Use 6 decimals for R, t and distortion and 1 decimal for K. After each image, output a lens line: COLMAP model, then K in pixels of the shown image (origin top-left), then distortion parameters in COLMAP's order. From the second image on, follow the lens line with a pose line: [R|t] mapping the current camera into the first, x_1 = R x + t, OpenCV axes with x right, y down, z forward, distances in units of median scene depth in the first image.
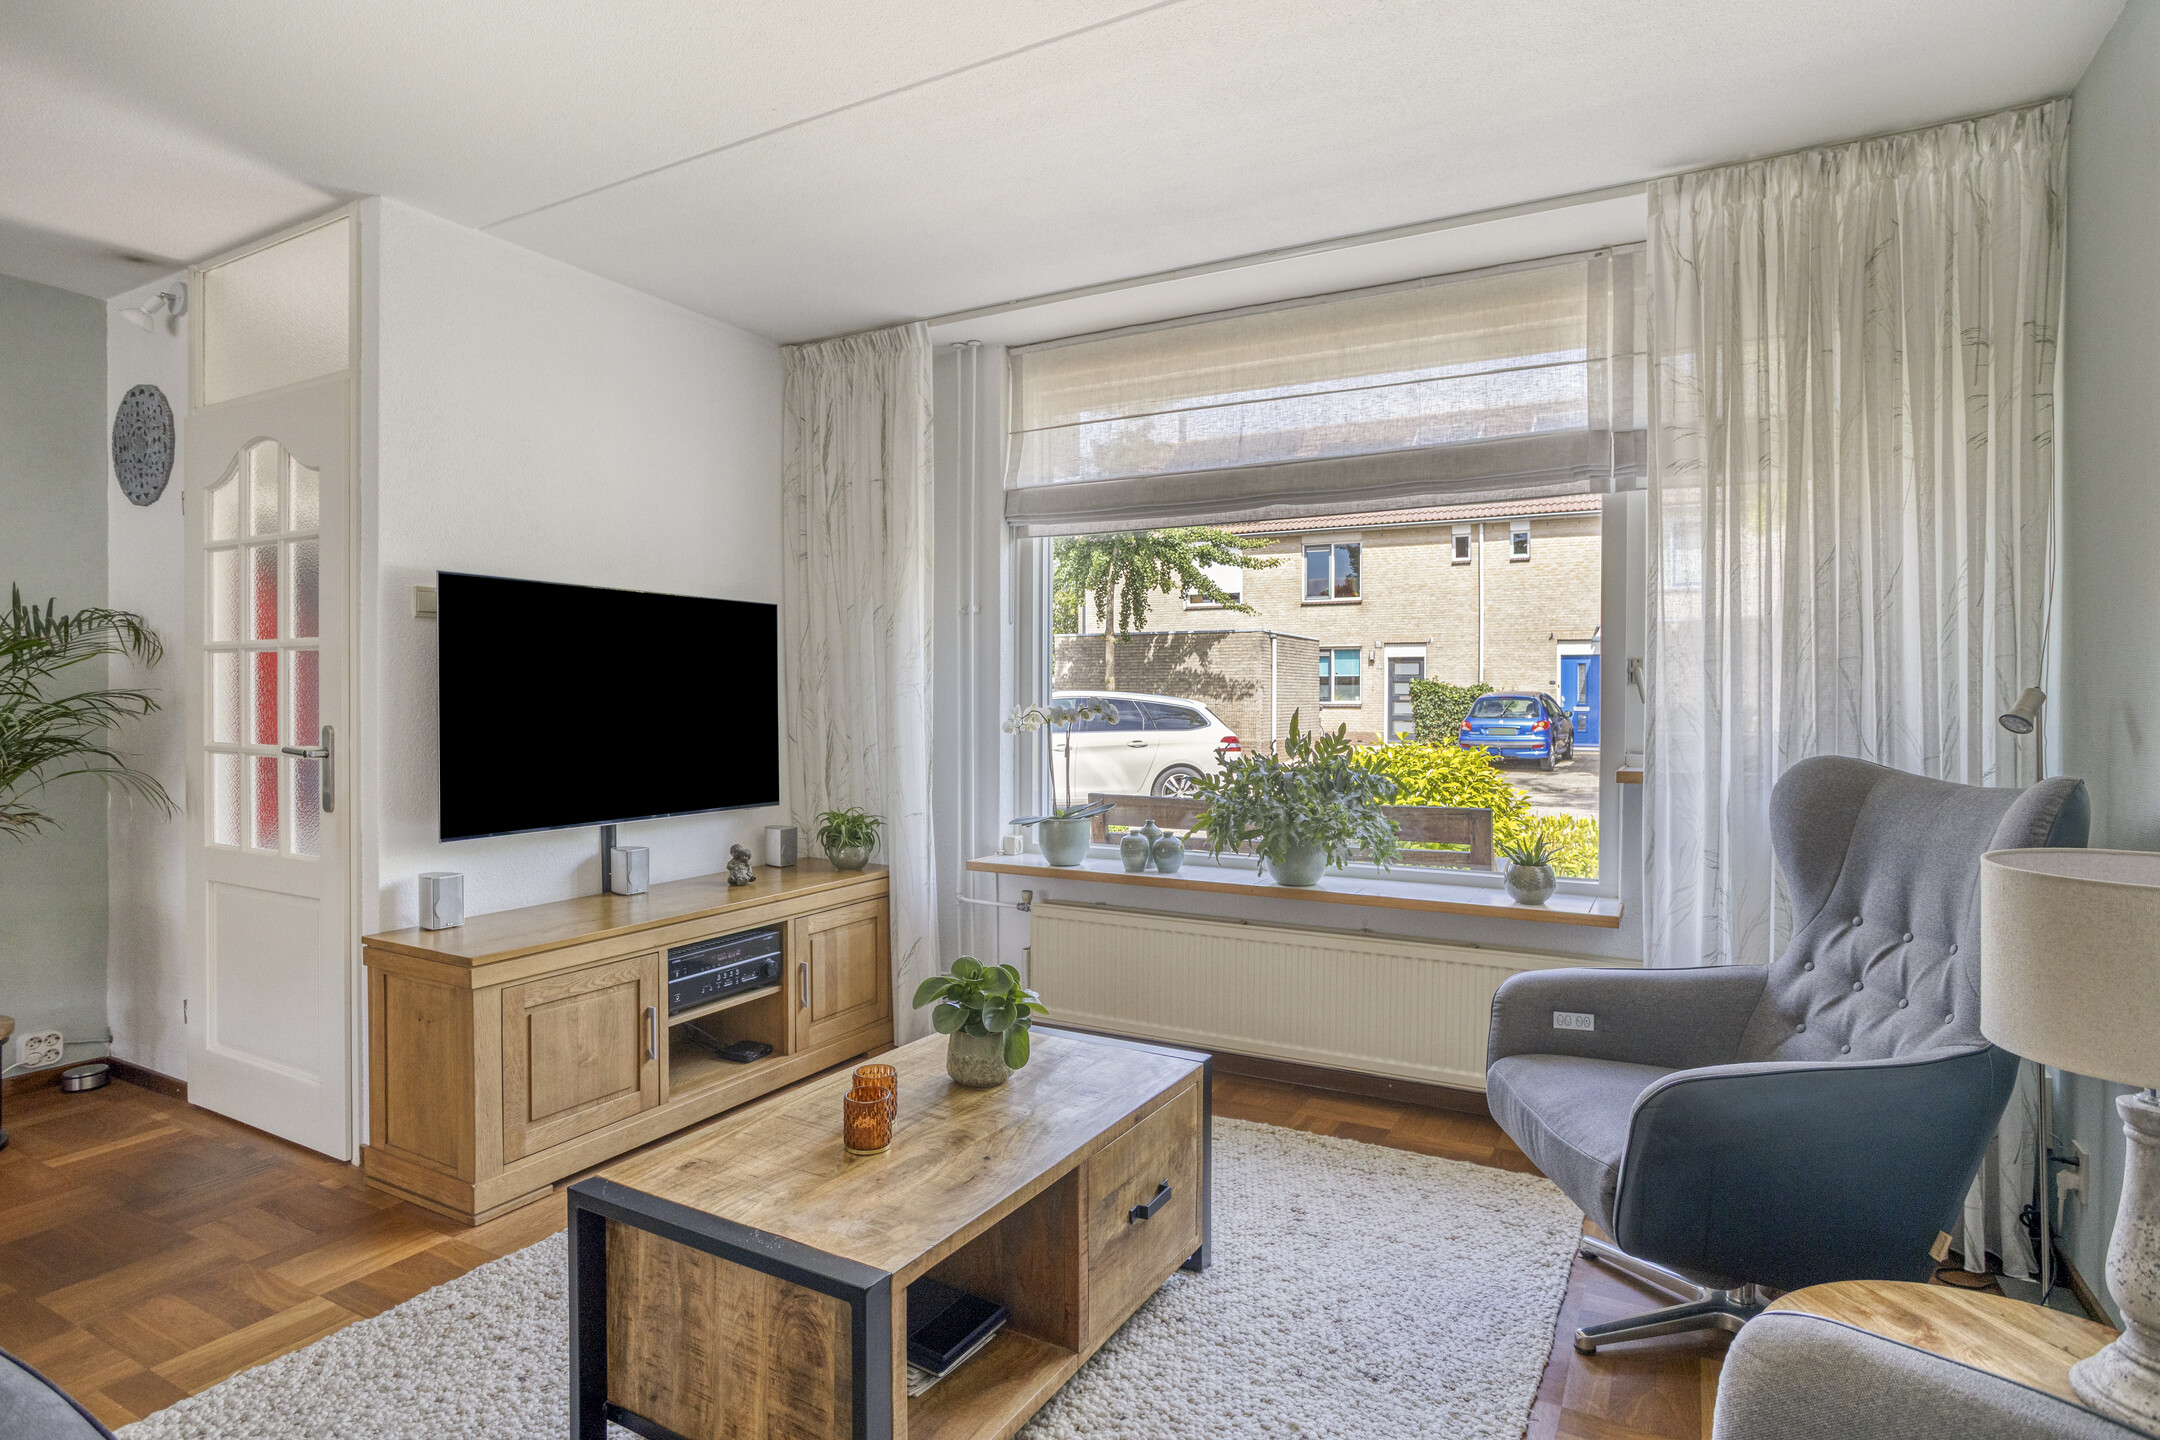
lens RADIAL K [[1121.8, 0, 1091.2], [0, 1121.8, 704.3], [0, 0, 1]] dist [-0.028772, 0.000871]
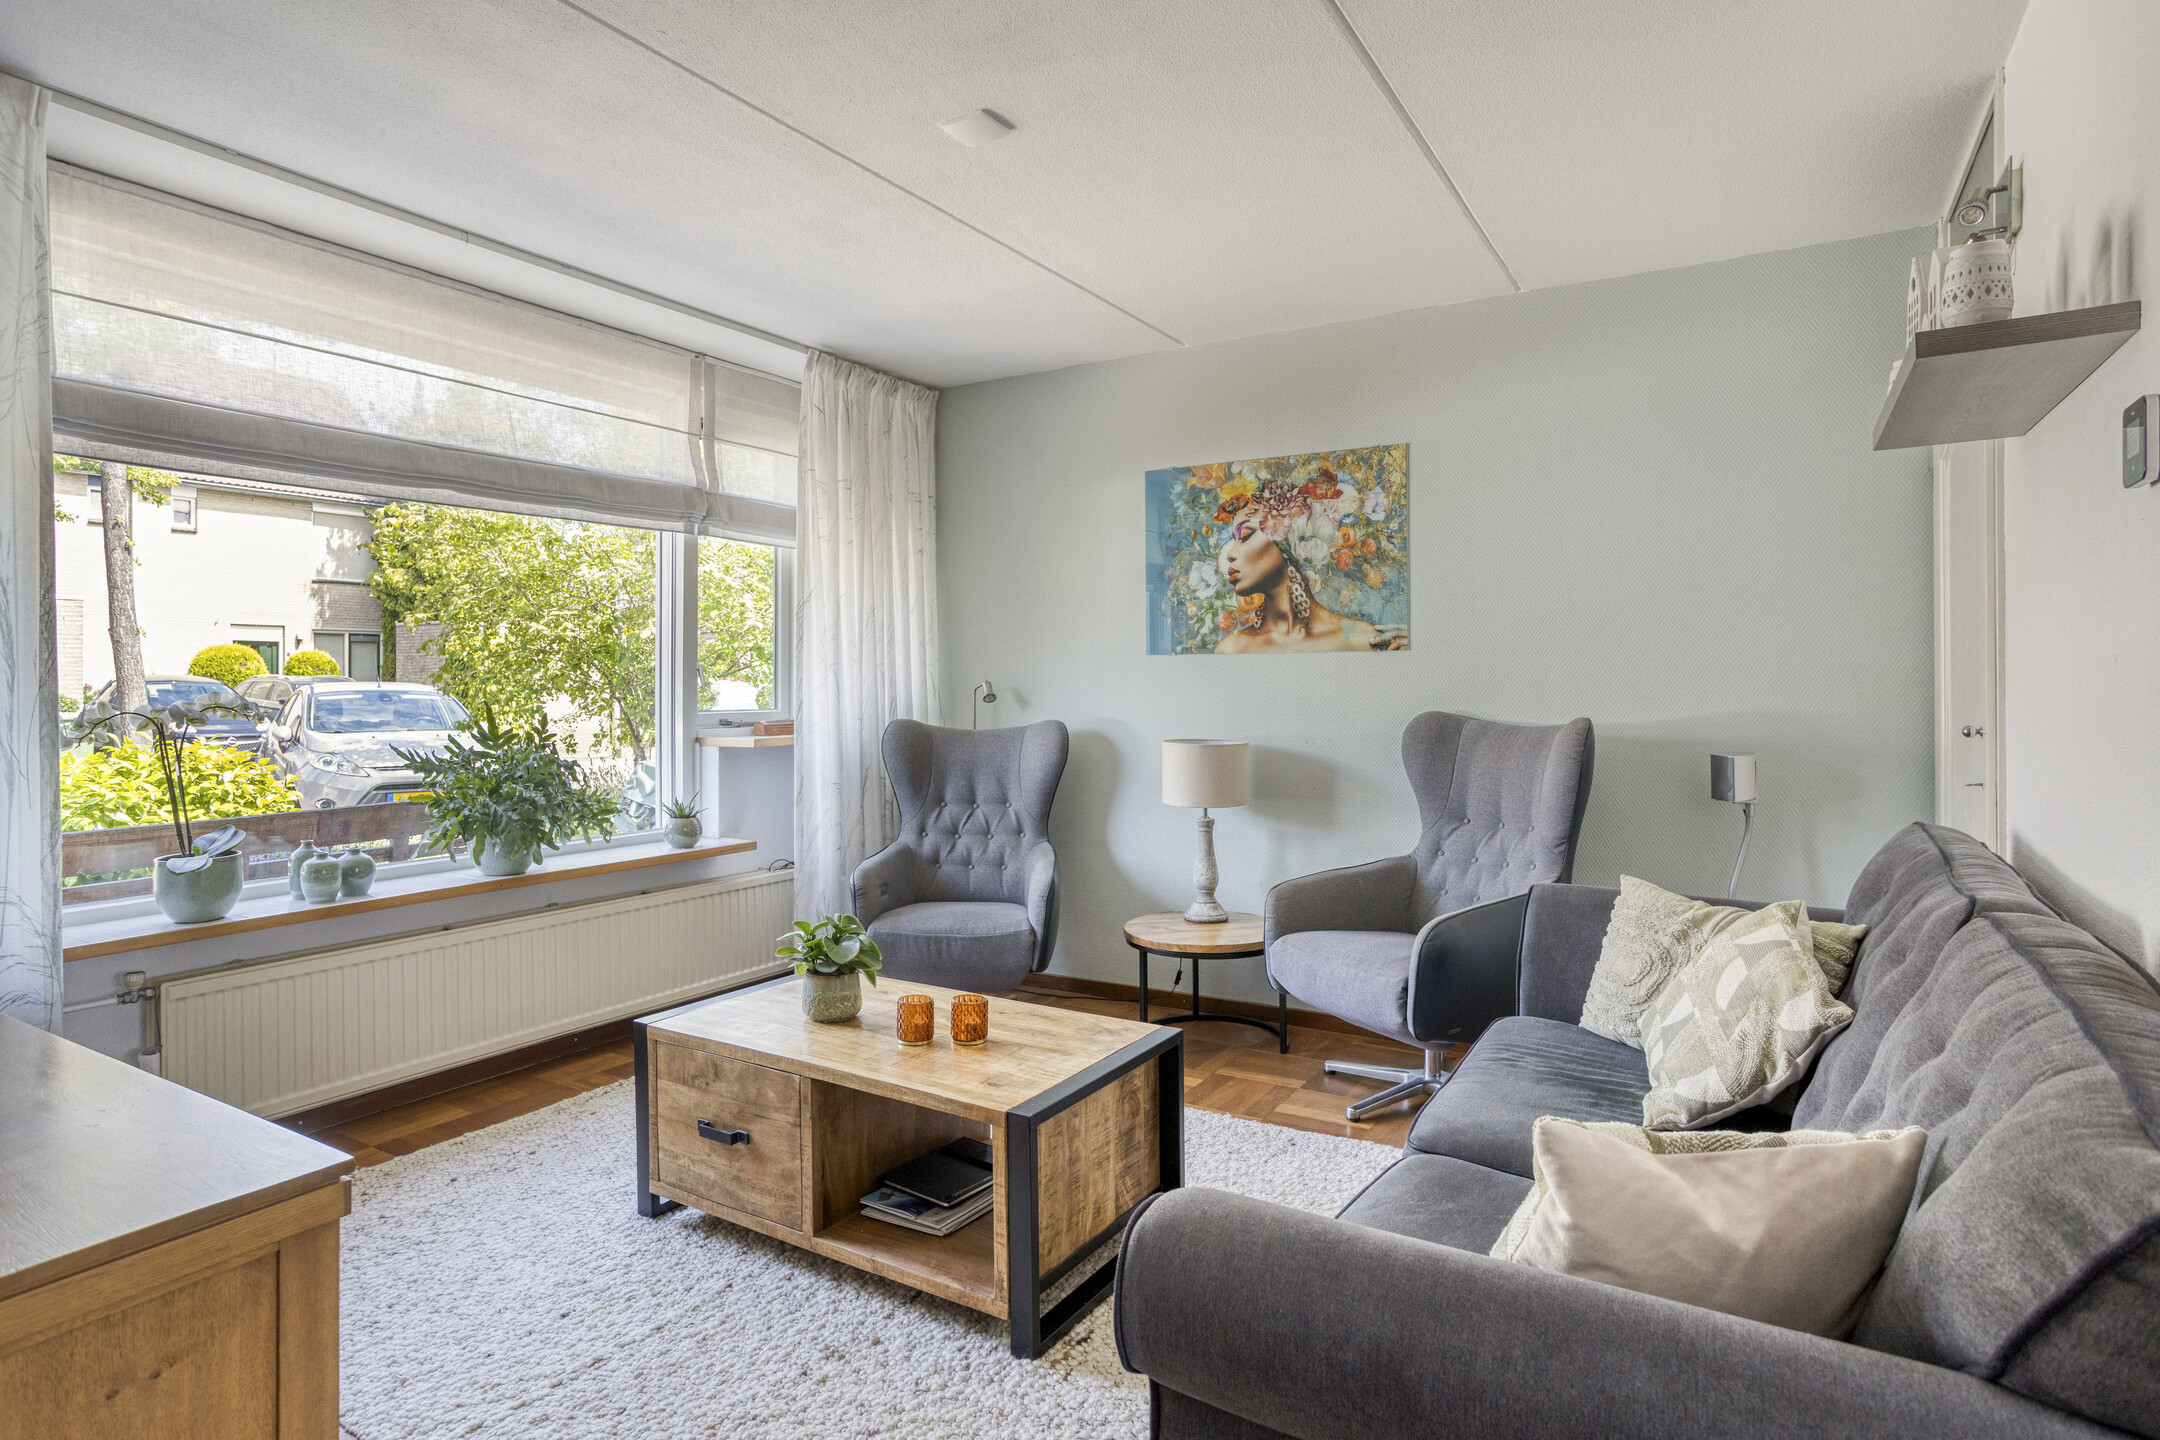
lens RADIAL K [[1122.8, 0, 1090.9], [0, 1122.8, 686.3], [0, 0, 1]] dist [-0.057213, 0.033430]
pose [[0.050928, -0.006838, 0.998679, -0.847532], [0.010878, 0.999921, 0.006291, -0.010340], [-0.998643, 0.010544, 0.050998, 0.454286]]
